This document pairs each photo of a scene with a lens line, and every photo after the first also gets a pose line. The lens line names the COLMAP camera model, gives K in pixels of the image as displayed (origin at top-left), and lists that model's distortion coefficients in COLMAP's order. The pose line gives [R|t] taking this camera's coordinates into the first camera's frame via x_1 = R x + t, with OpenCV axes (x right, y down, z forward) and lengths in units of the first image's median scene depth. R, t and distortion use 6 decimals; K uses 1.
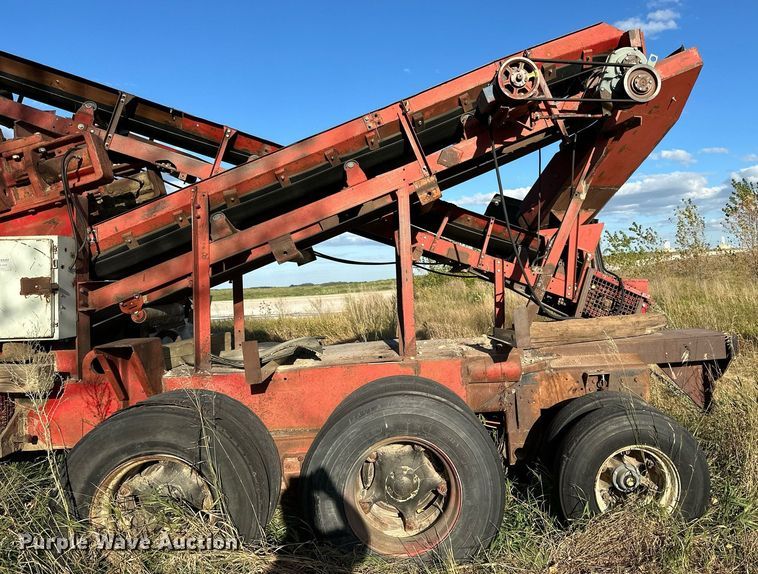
lens RADIAL K [[590.5, 0, 426.2], [0, 590.5, 260.3], [0, 0, 1]] dist [0.067172, -0.088389]
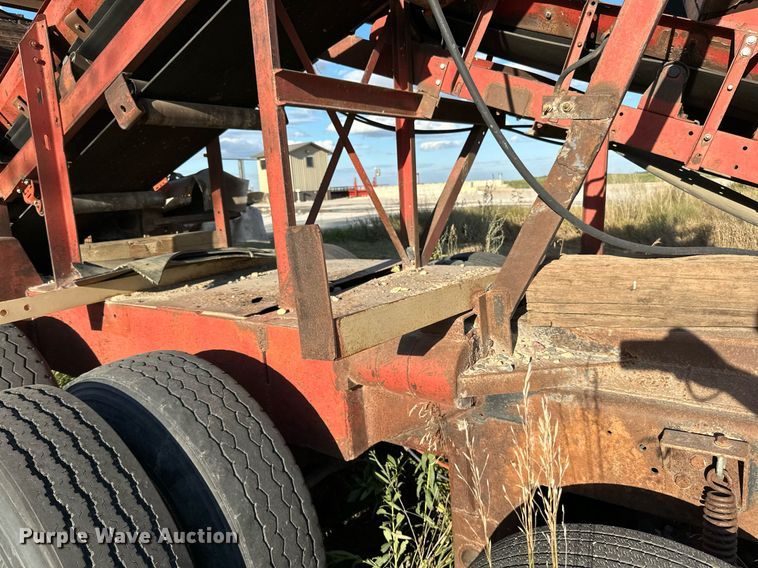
lens RADIAL K [[542.7, 0, 389.8], [0, 542.7, 289.3], [0, 0, 1]] dist [0.003942, -0.001597]
pose [[0.802879, 0.120969, -0.583740, 0.247083], [0.029136, 0.970063, 0.241100, 0.032219], [0.595430, -0.210581, 0.775319, 0.558702]]
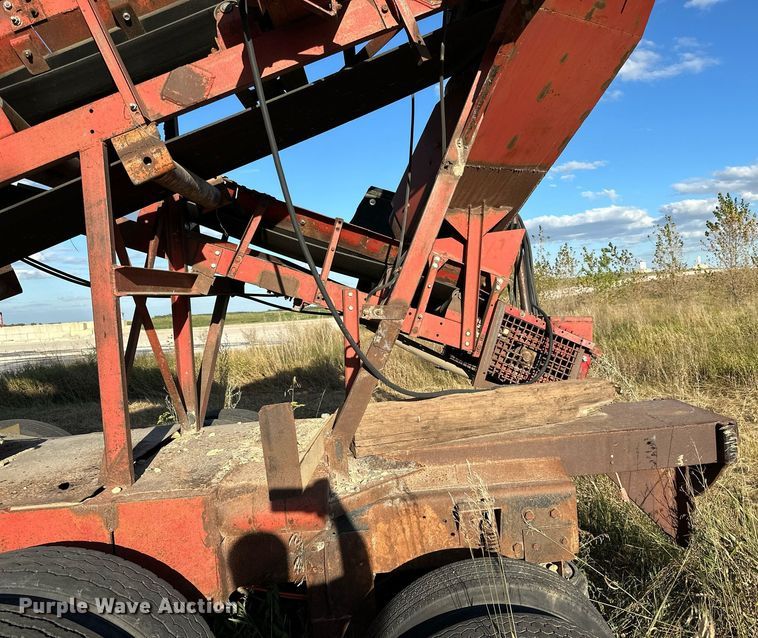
lens RADIAL K [[593.6, 0, 432.2], [0, 593.6, 321.2], [0, 0, 1]] dist [0.093799, -0.119190]
pose [[0.998873, -0.011294, 0.046096, 0.176837], [0.008319, 0.997900, 0.064232, -0.006820], [-0.046724, -0.063776, 0.996870, 0.382596]]
